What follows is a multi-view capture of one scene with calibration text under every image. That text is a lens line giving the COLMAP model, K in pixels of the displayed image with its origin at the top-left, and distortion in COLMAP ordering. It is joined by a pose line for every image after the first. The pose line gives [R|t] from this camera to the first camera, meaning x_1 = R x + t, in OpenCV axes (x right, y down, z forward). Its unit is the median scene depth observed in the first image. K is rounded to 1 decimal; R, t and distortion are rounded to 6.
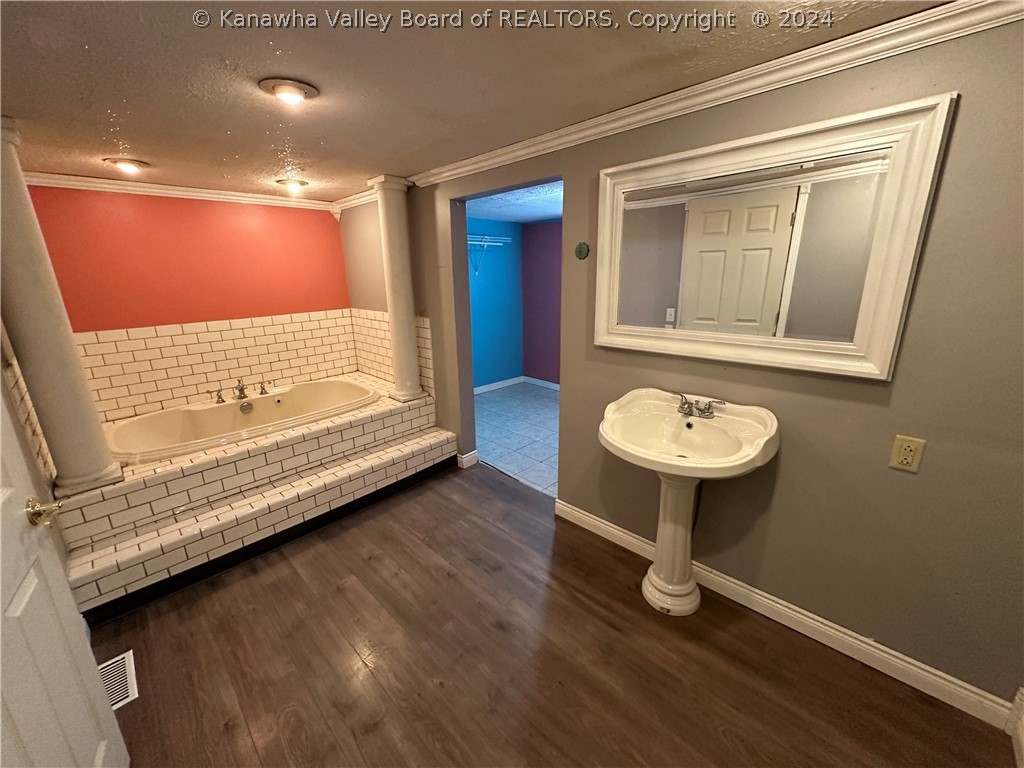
lens RADIAL K [[408.0, 0, 513.7], [0, 408.0, 383.2], [0, 0, 1]] dist [-0.002527, 0.000482]
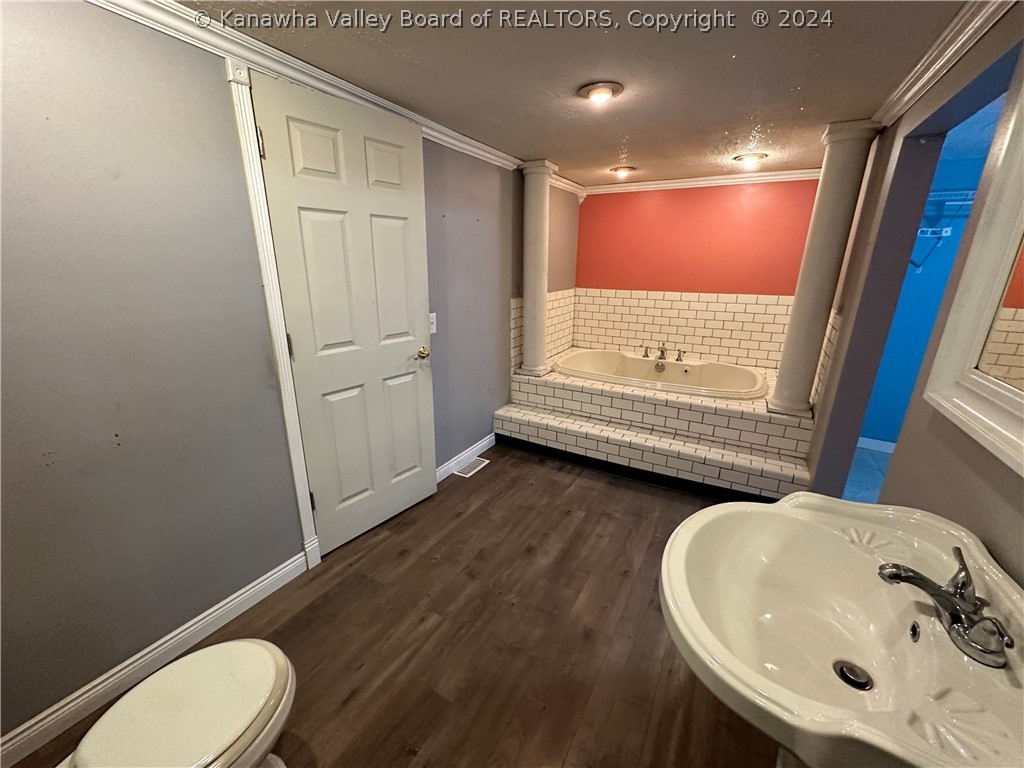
lens RADIAL K [[408.0, 0, 516.0], [0, 408.0, 384.5], [0, 0, 1]] dist [-0.002527, 0.000482]
pose [[0.253526, 0.307096, -0.917287, 0.437772], [-0.270875, 0.932870, 0.237447, -0.079516], [0.928629, 0.188271, 0.319692, 0.324265]]
